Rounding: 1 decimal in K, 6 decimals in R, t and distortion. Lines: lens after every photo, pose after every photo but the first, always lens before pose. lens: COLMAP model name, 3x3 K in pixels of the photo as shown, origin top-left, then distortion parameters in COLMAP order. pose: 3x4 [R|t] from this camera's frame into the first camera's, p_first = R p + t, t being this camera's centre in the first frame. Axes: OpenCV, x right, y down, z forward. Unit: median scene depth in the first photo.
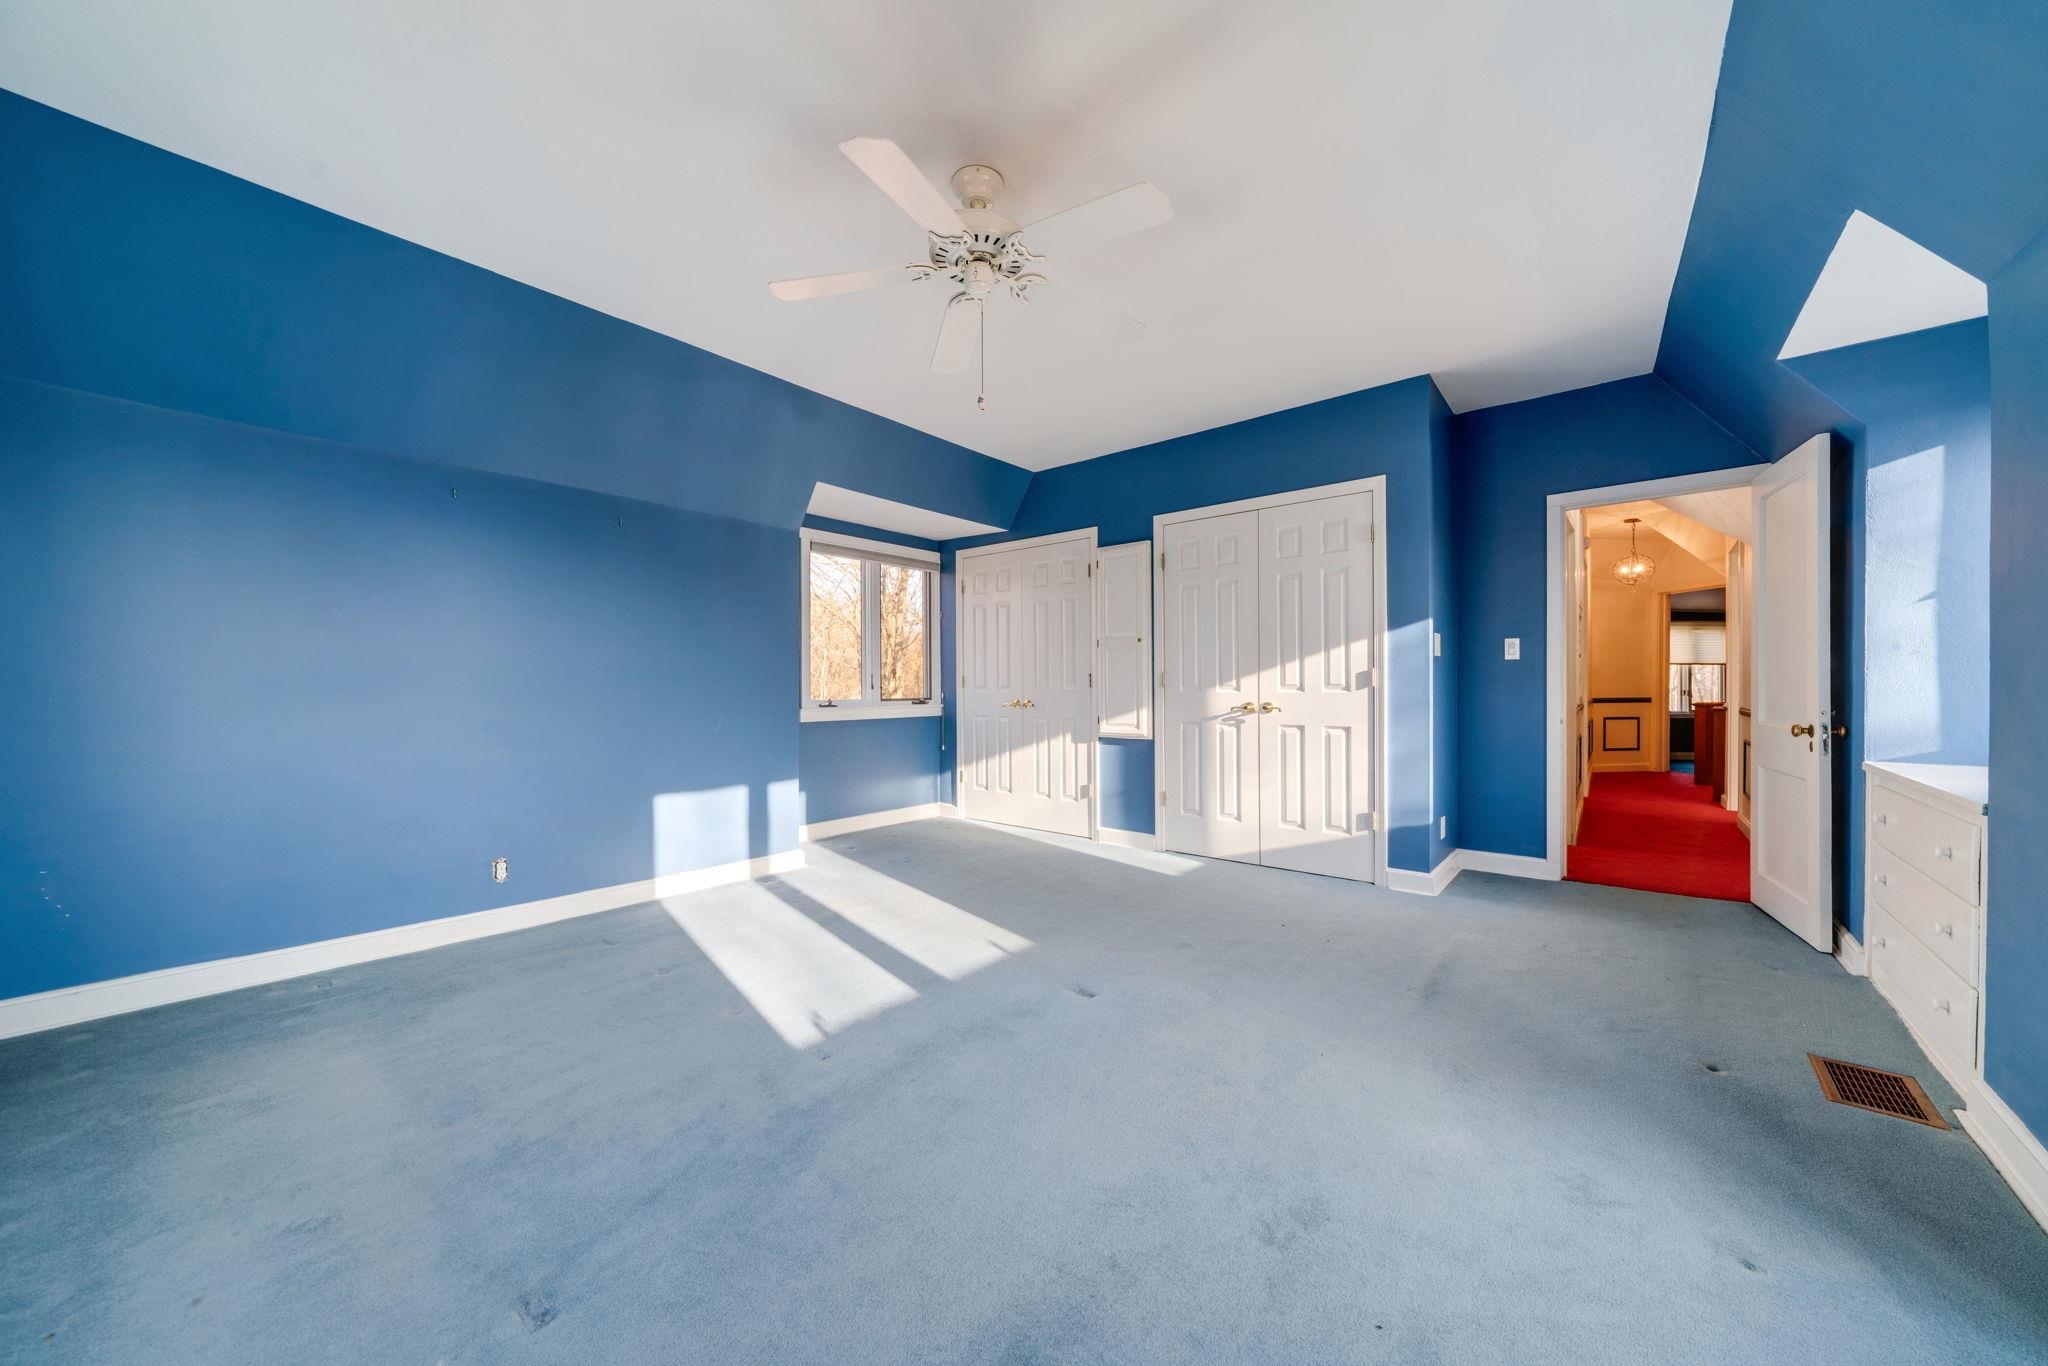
lens RADIAL K [[716.6, 0, 1025.6], [0, 716.6, 683.4], [0, 0, 1]] dist [-0.000276, -0.000013]
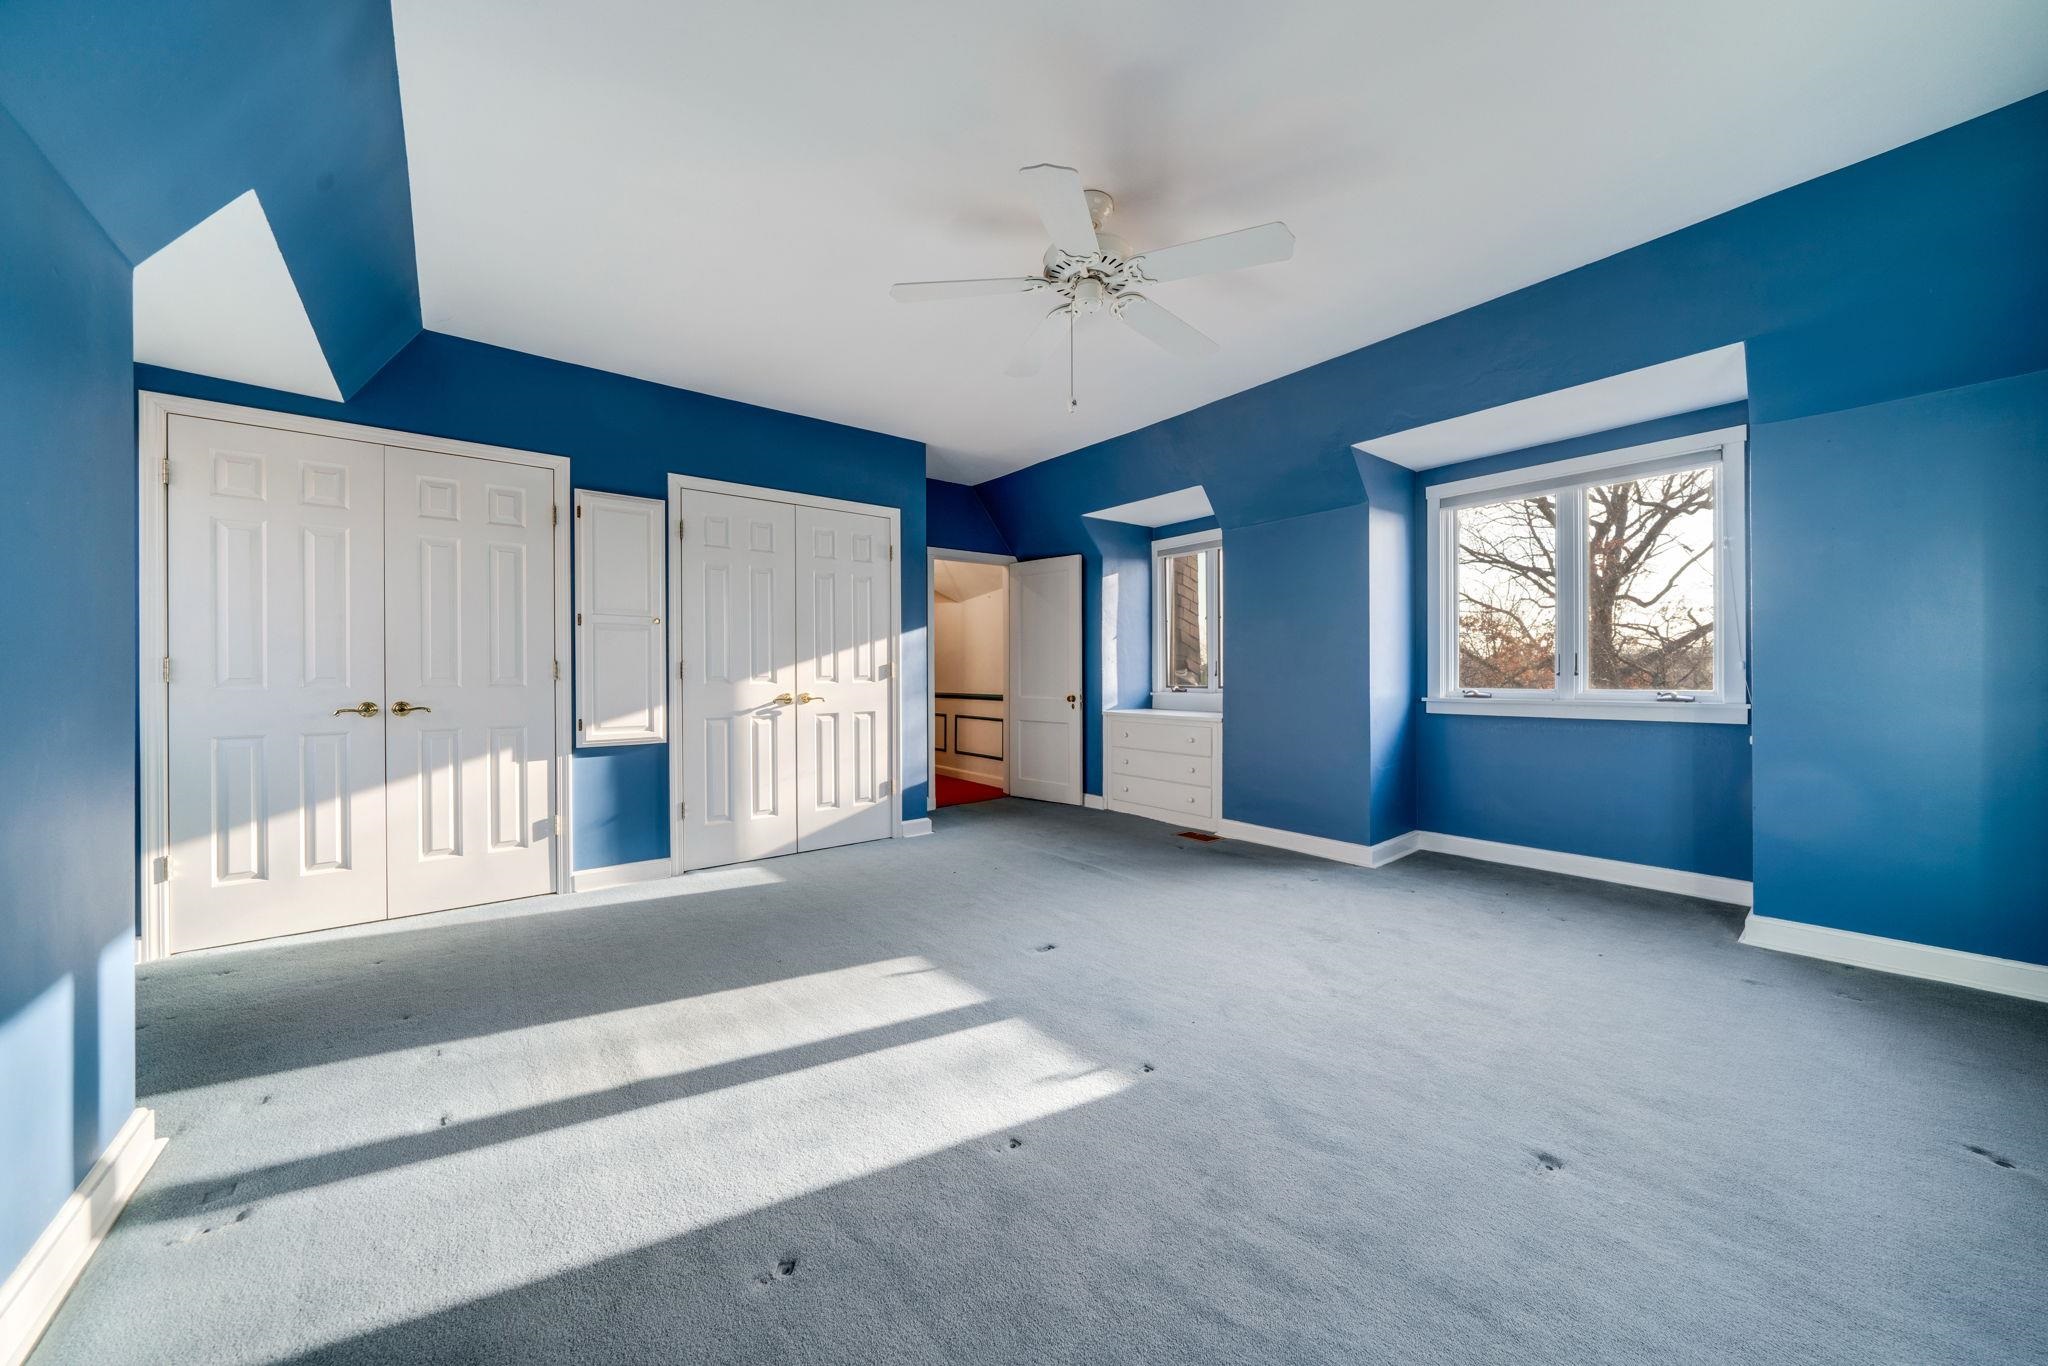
lens RADIAL K [[716.6, 0, 1025.0], [0, 716.6, 677.3], [0, 0, 1]] dist [-0.000276, -0.000013]
pose [[0.196181, -0.002035, 0.980566, -0.598341], [0.001186, 0.999998, 0.001838, 0.001630], [-0.980567, 0.000802, 0.196183, 0.470048]]
